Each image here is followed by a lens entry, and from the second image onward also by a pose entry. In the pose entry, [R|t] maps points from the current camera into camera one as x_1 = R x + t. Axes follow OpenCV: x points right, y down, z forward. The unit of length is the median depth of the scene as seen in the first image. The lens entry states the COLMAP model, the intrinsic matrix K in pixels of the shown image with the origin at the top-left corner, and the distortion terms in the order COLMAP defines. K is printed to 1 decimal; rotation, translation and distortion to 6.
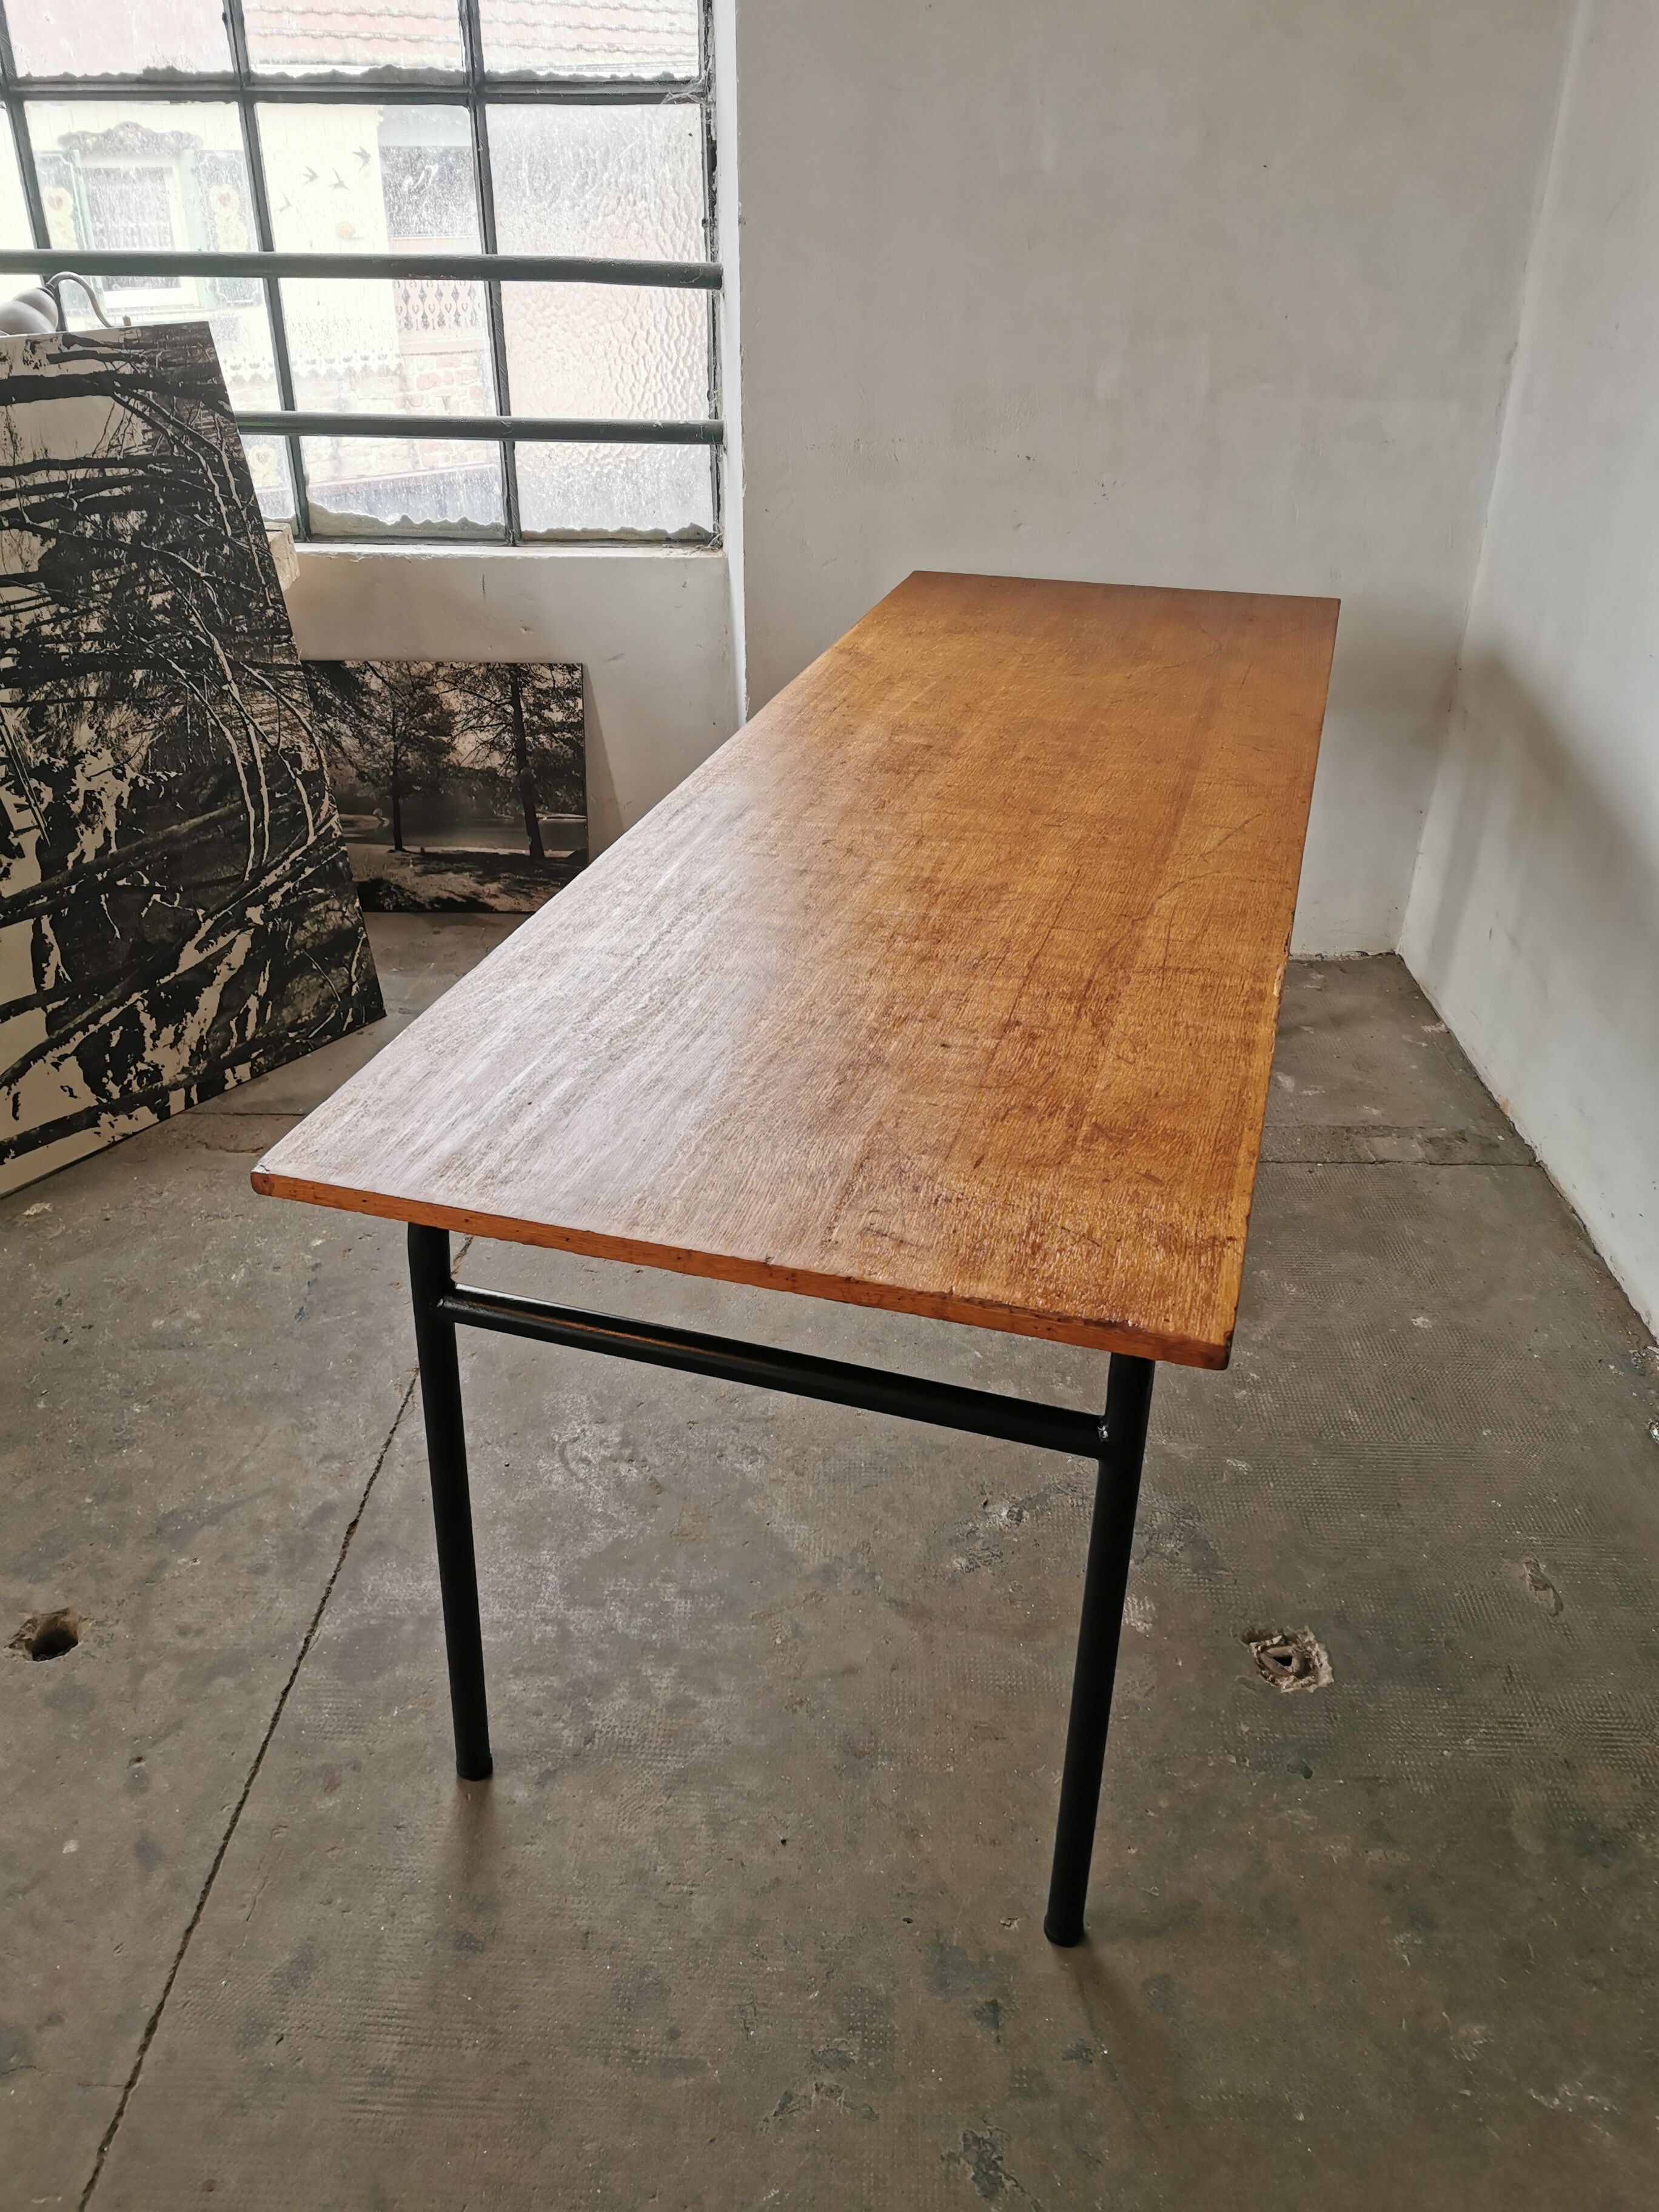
lens RADIAL K [[1701.7, 0, 823.9], [0, 1701.7, 1089.2], [0, 0, 1]] dist [0.071609, -0.099355]
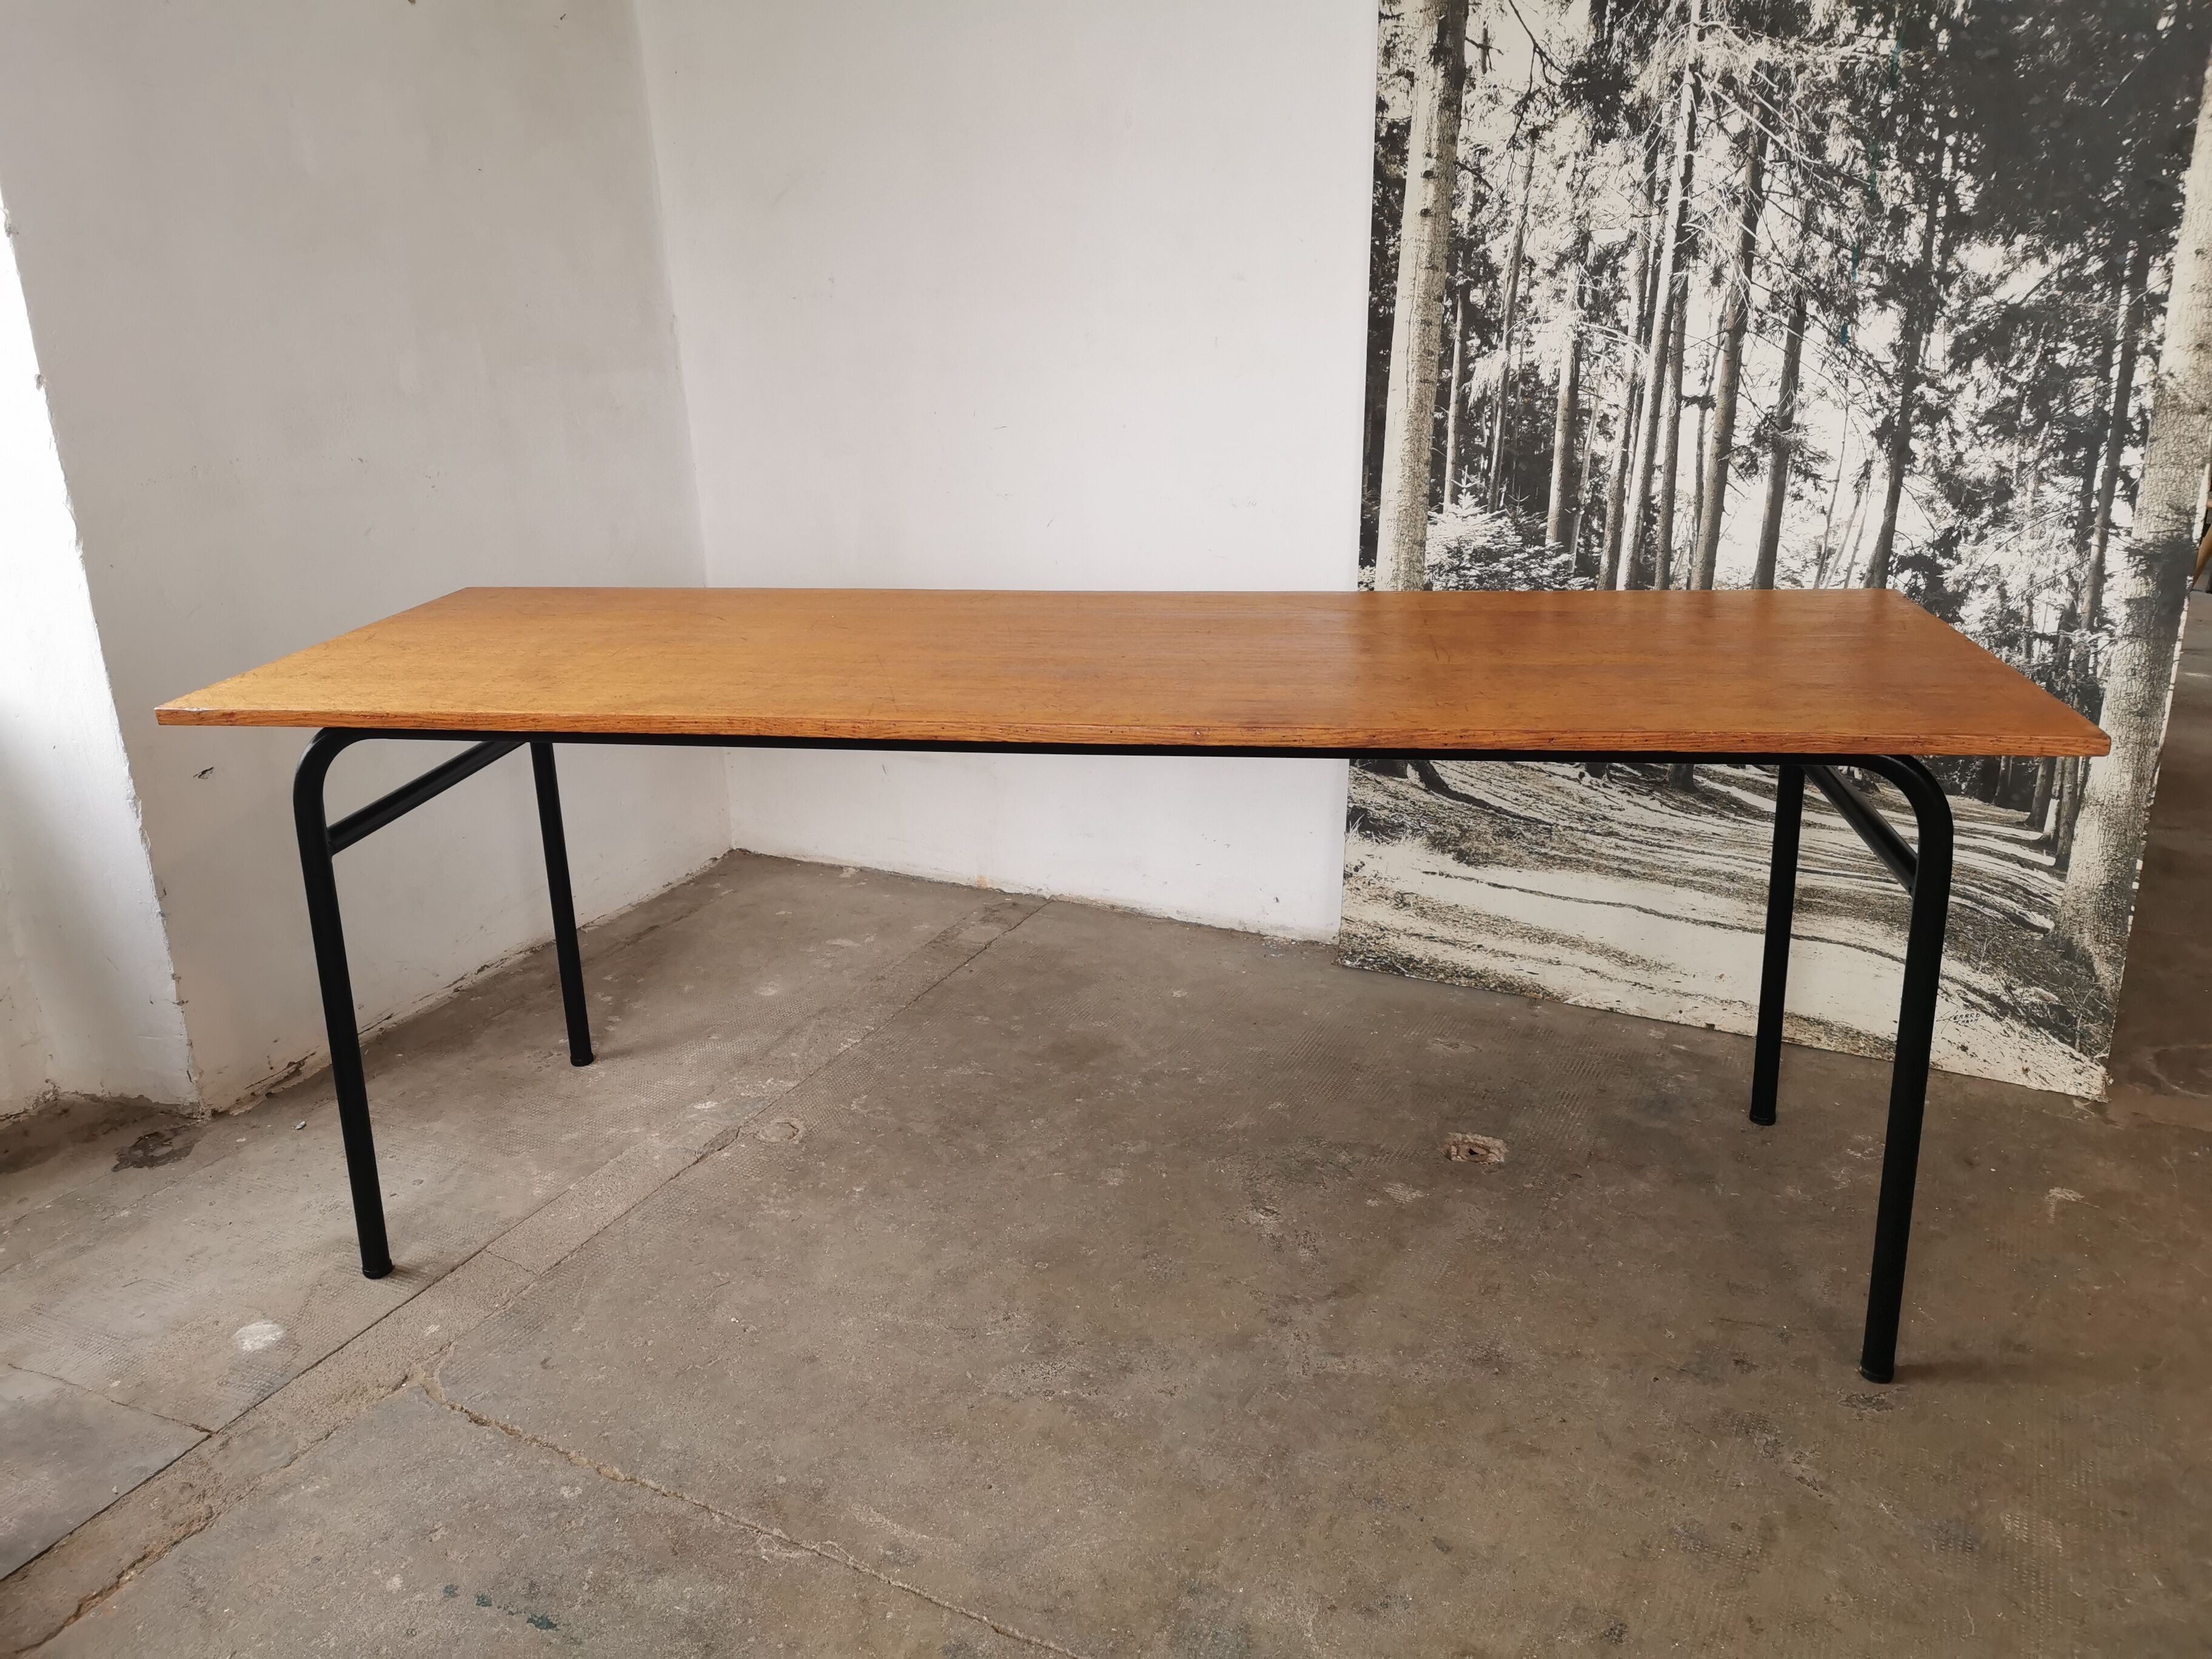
lens RADIAL K [[1701.7, 0, 1102.8], [0, 1701.7, 836.8], [0, 0, 1]] dist [0.071609, -0.099355]
pose [[0.432796, -0.316460, 0.844121, -0.806138], [0.473108, 0.876784, 0.086134, -0.115237], [-0.767370, 0.362082, 0.529188, 0.399229]]
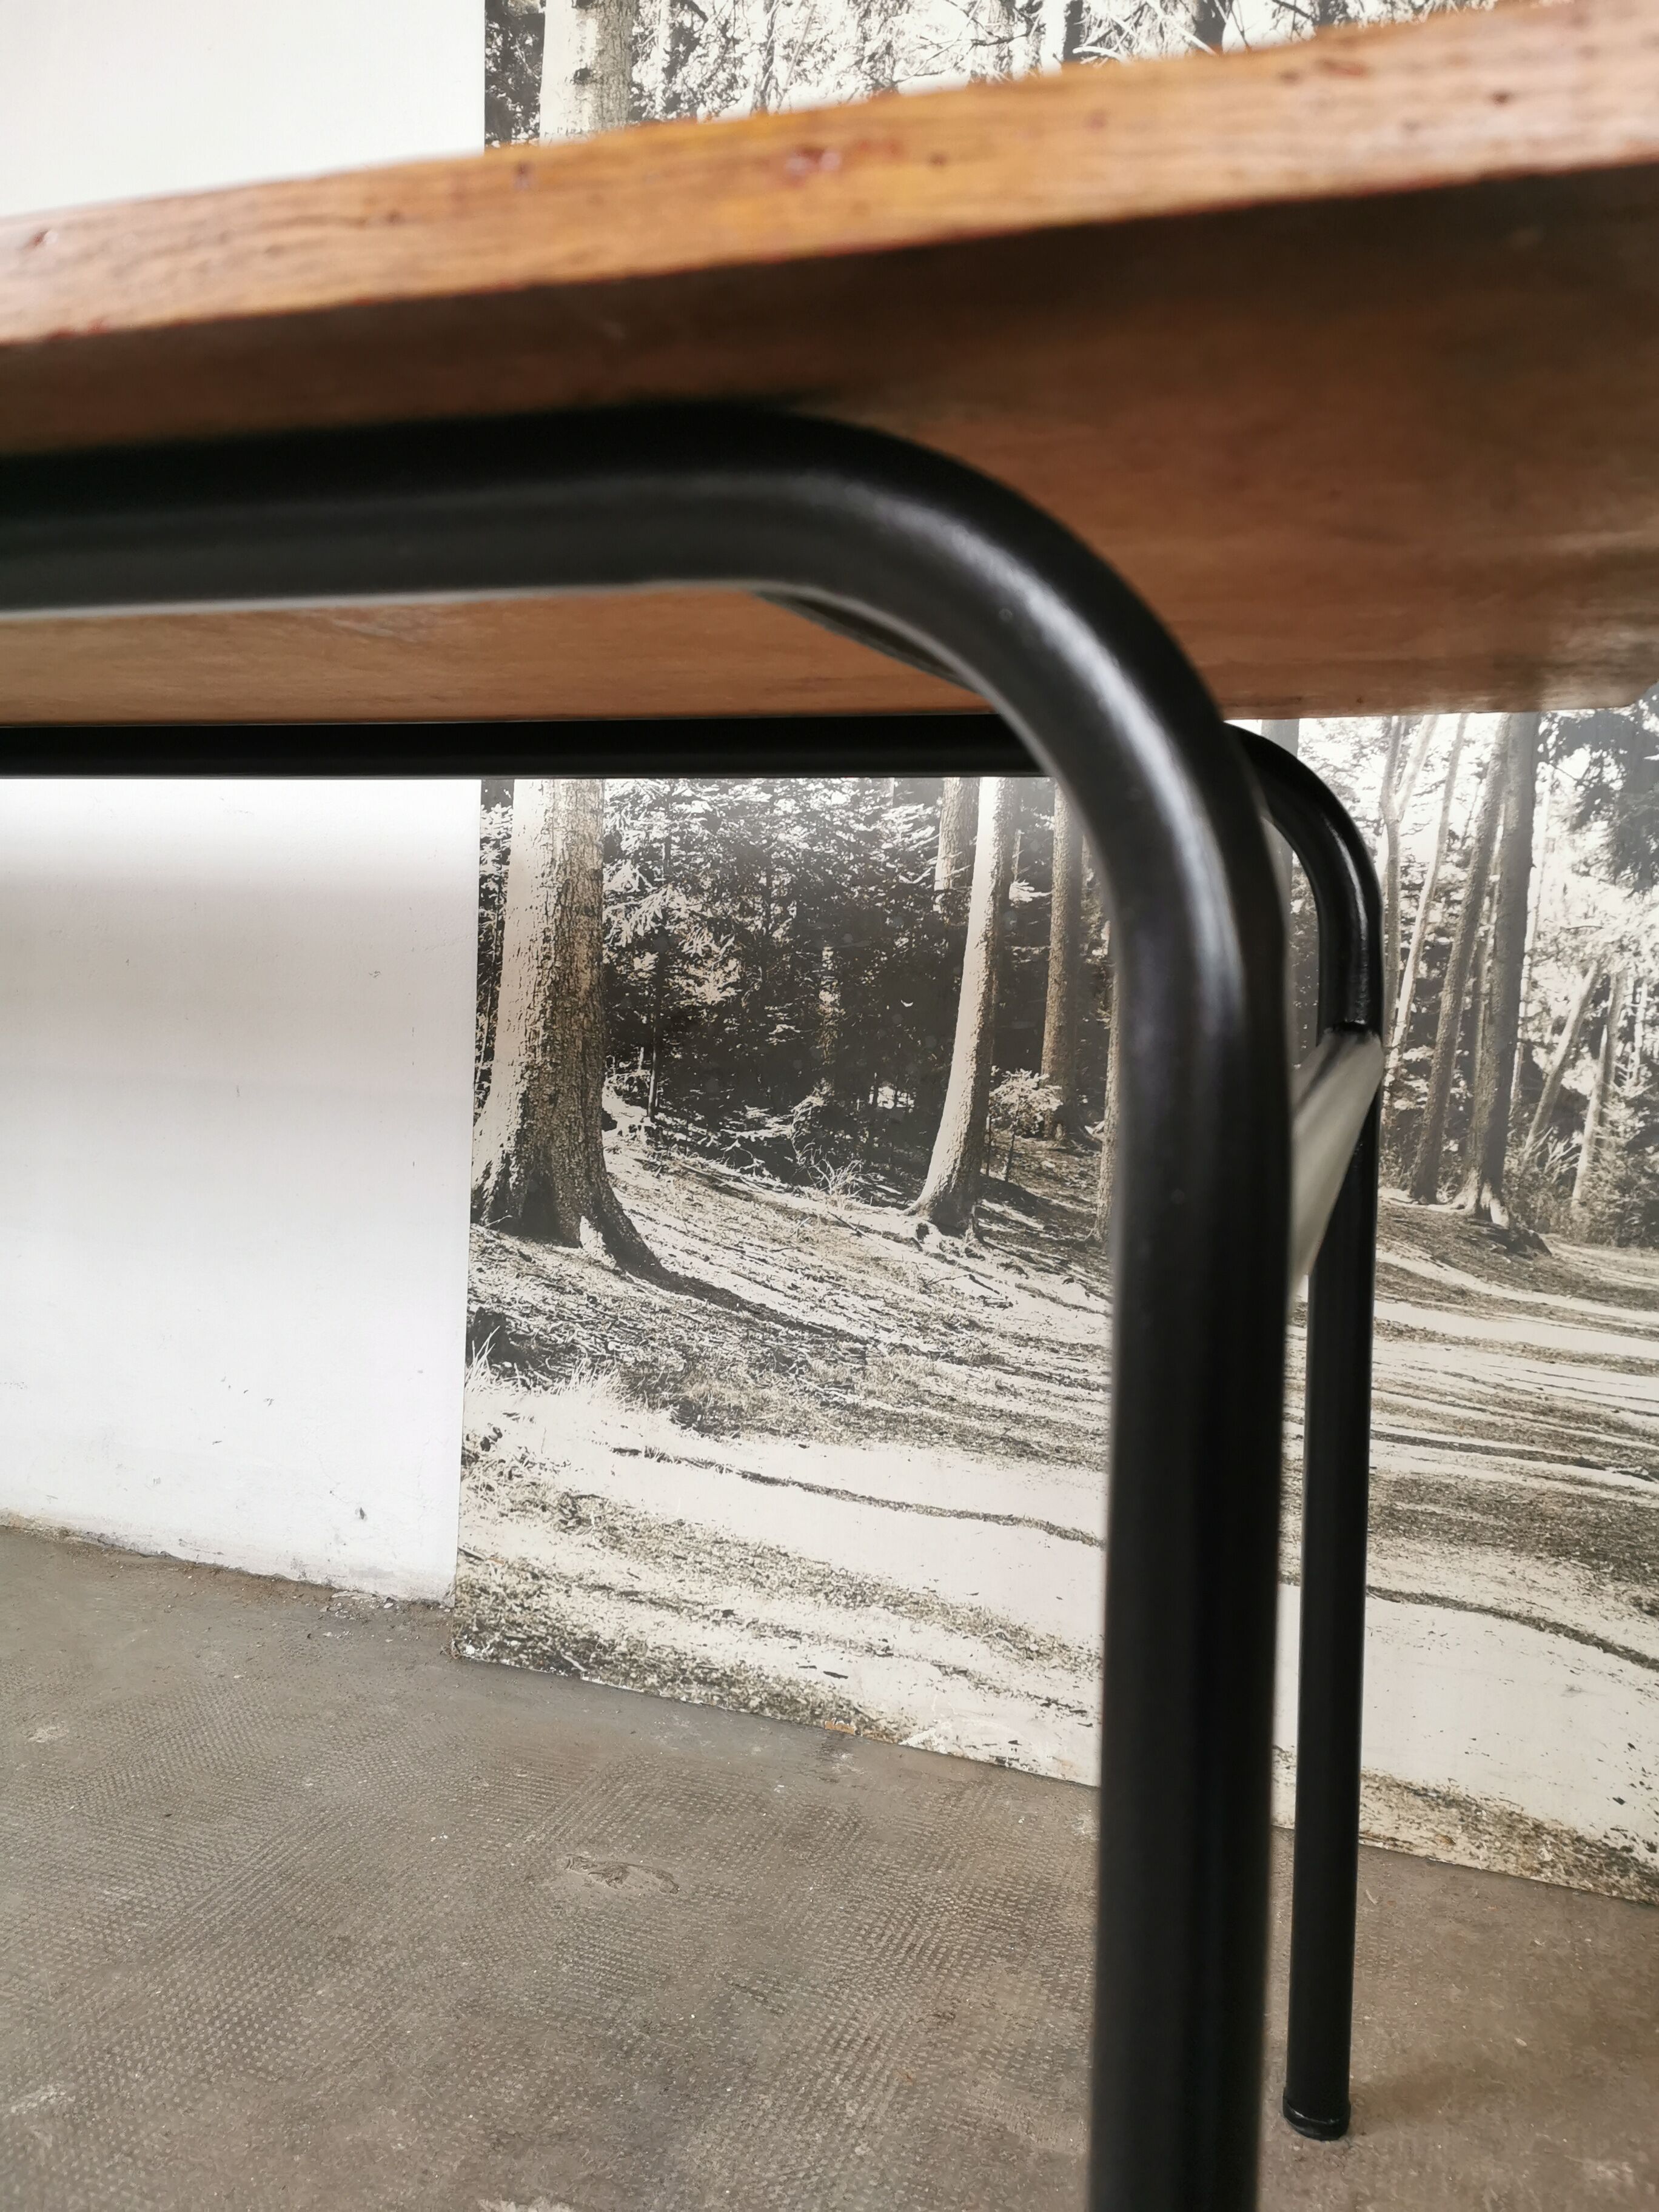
lens RADIAL K [[1709.3, 0, 835.9], [0, 1709.3, 1100.2], [0, 0, 1]] dist [0.042997, -0.045522]
pose [[0.329088, -0.122927, 0.936264, -0.070463], [0.454921, 0.889487, -0.043115, 0.109805], [-0.827495, 0.440115, 0.348642, 0.594774]]
